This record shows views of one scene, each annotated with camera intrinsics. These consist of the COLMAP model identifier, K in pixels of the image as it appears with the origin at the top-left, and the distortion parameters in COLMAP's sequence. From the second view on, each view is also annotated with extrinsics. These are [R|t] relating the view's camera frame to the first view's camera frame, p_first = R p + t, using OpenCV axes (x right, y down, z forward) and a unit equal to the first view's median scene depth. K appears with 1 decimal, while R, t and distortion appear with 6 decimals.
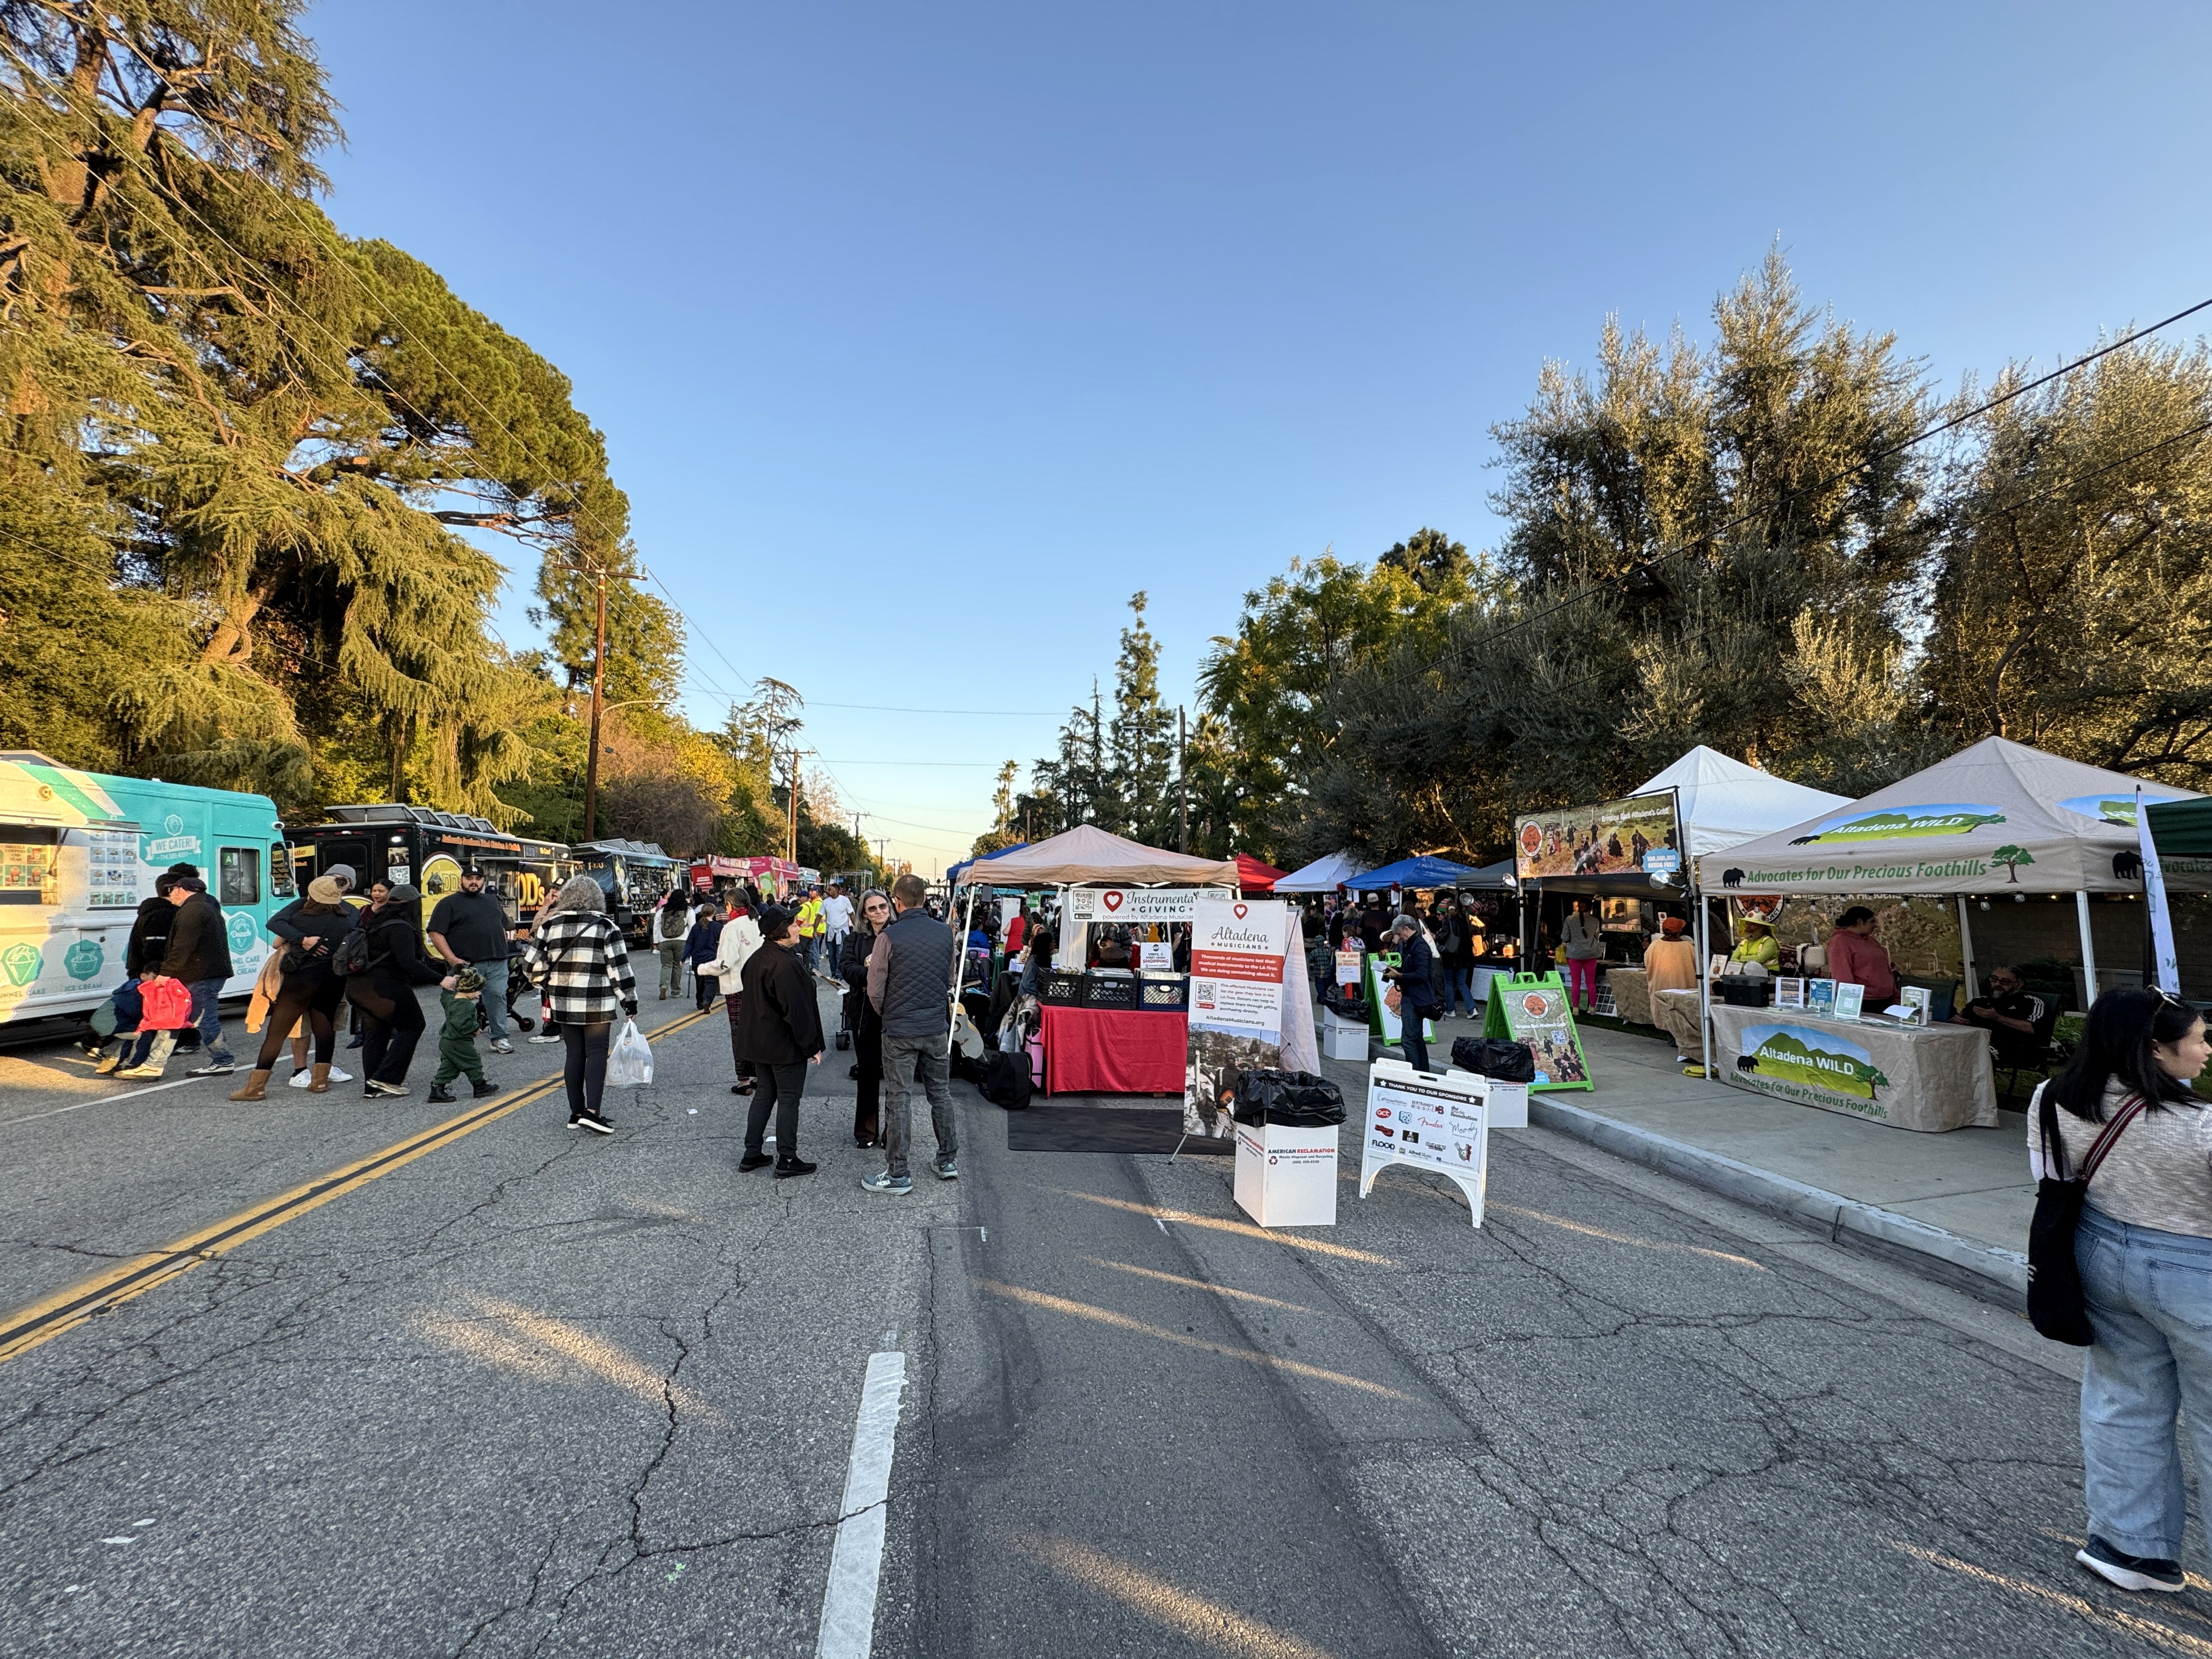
lens RADIAL K [[878.2, 0, 1106.0], [0, 878.2, 829.5], [0, 0, 1]] dist [-0.000439, -0.000285]
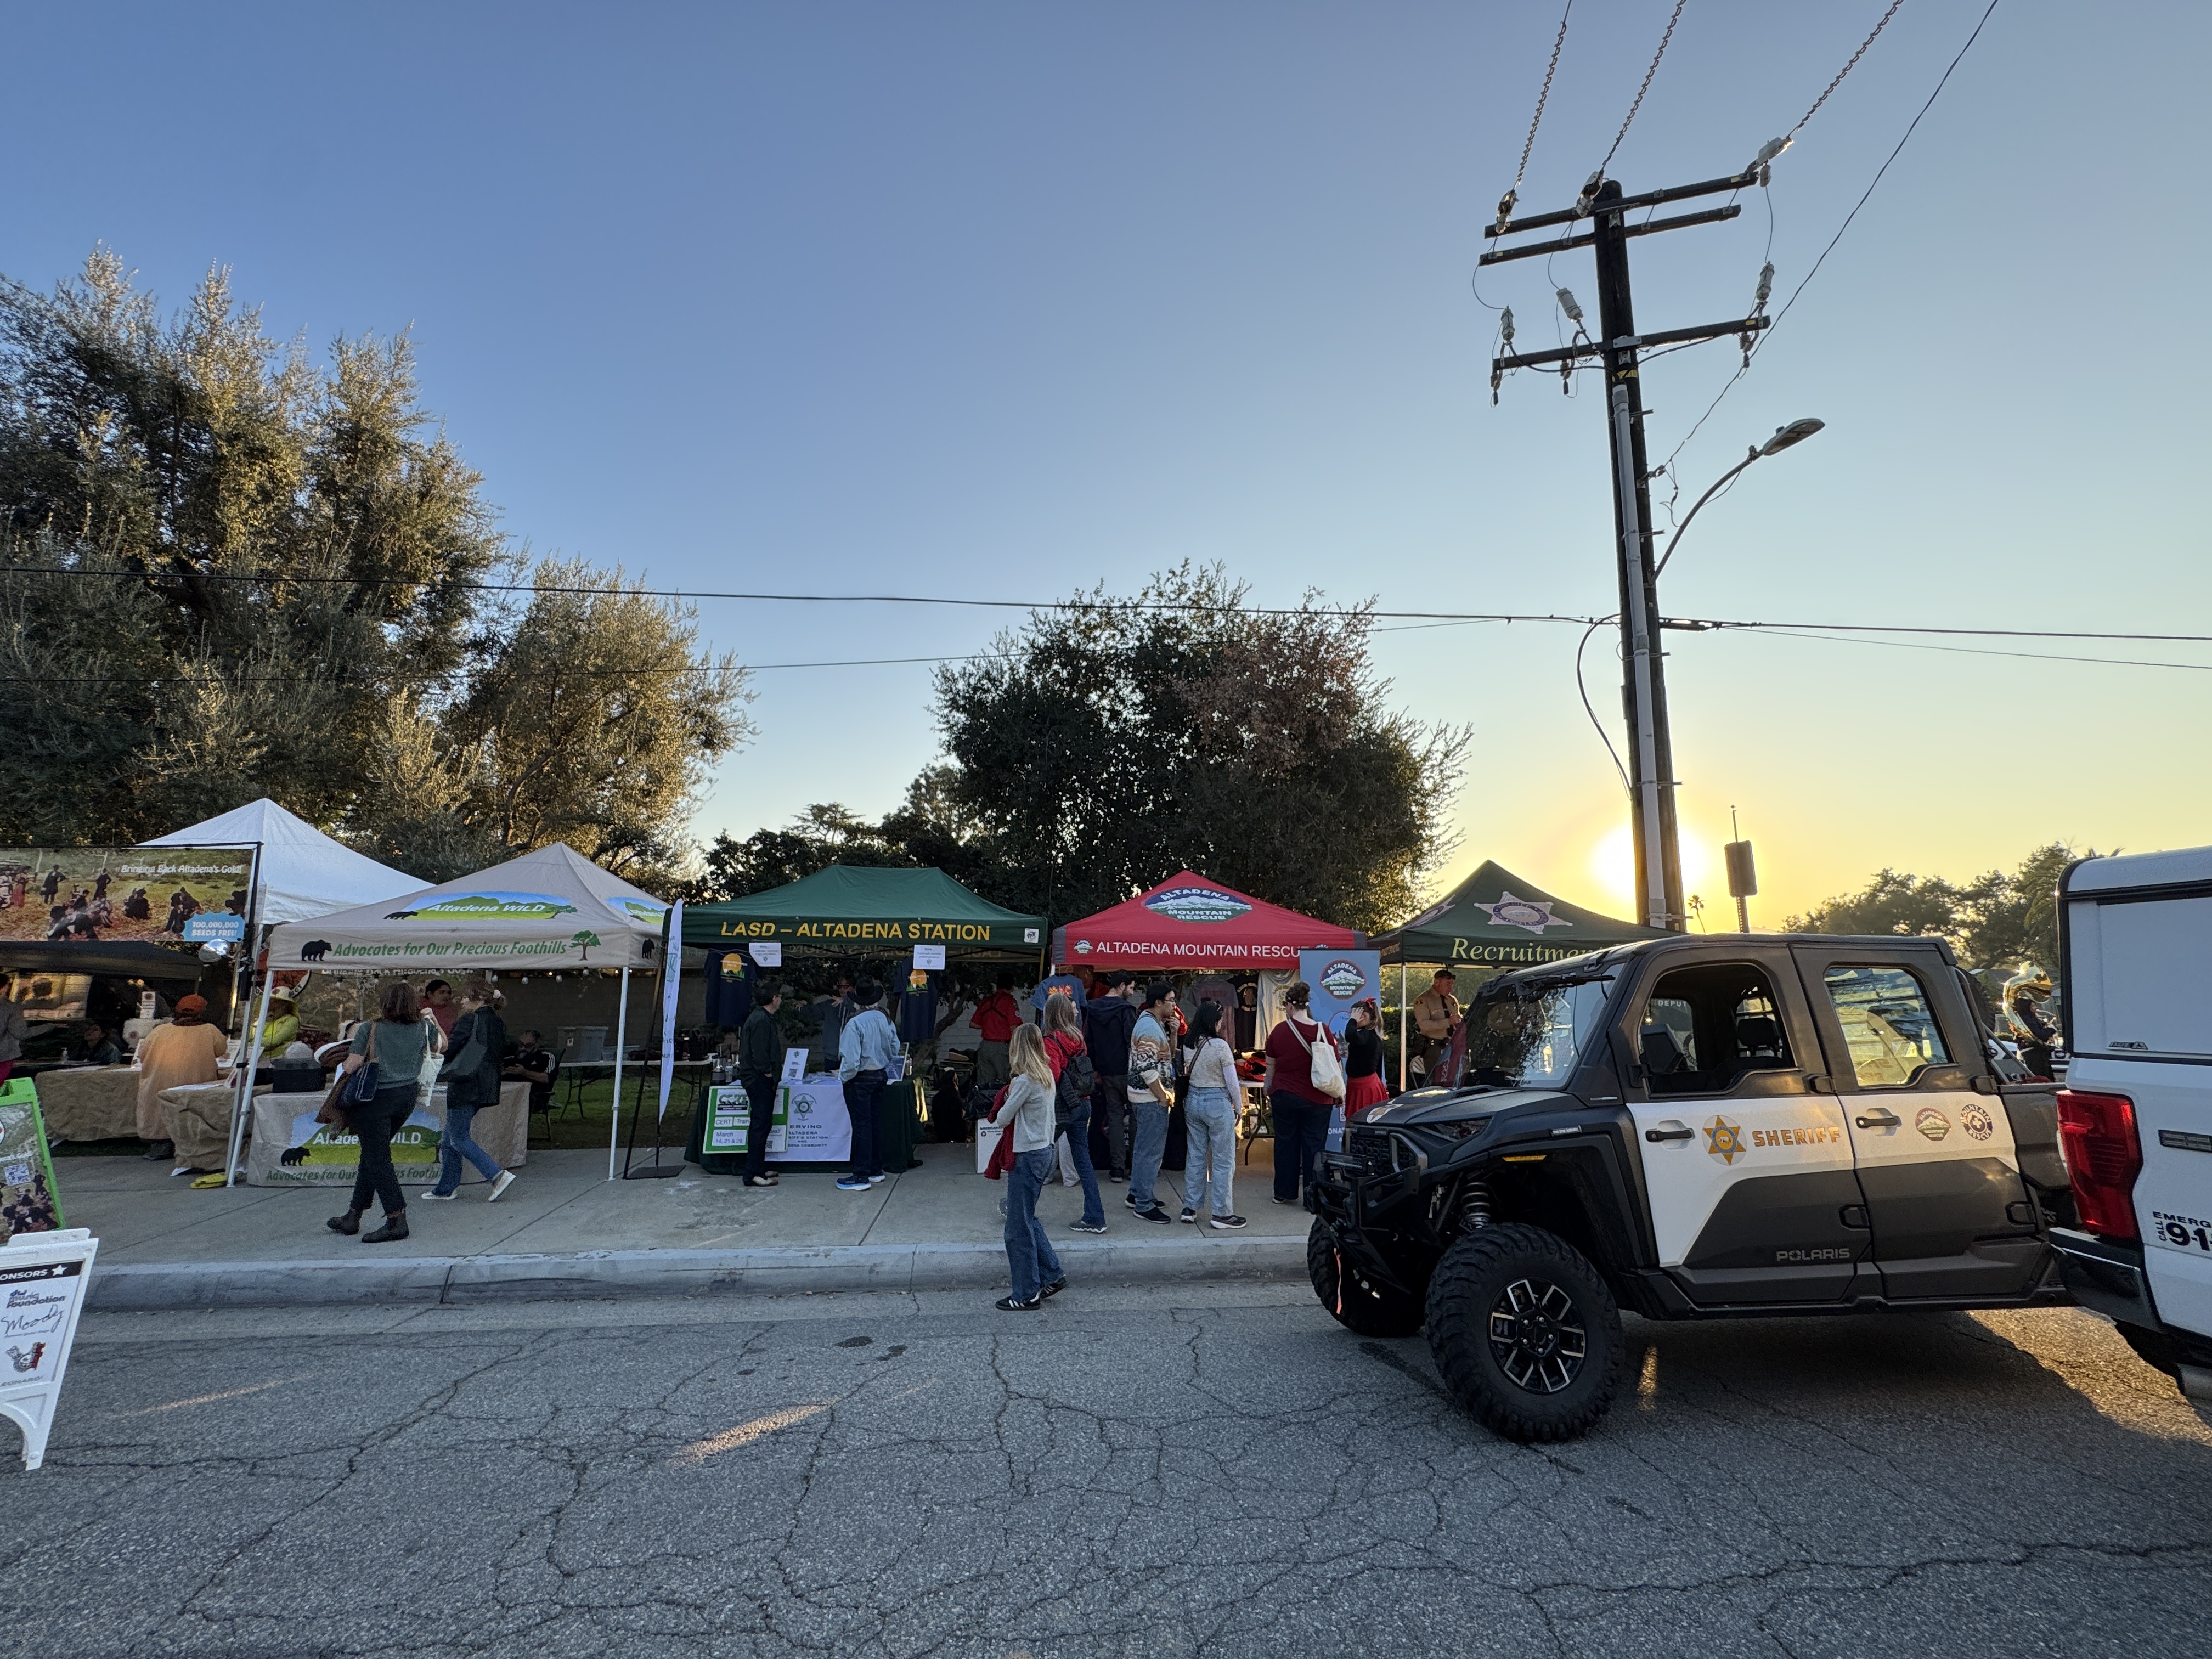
lens RADIAL K [[878.2, 0, 1106.0], [0, 878.2, 829.5], [0, 0, 1]] dist [-0.000439, -0.000285]
pose [[0.091779, 0.161593, 0.982580, -0.119165], [-0.074872, 0.985072, -0.155010, 0.009158], [-0.992961, -0.059341, 0.102508, 0.077905]]
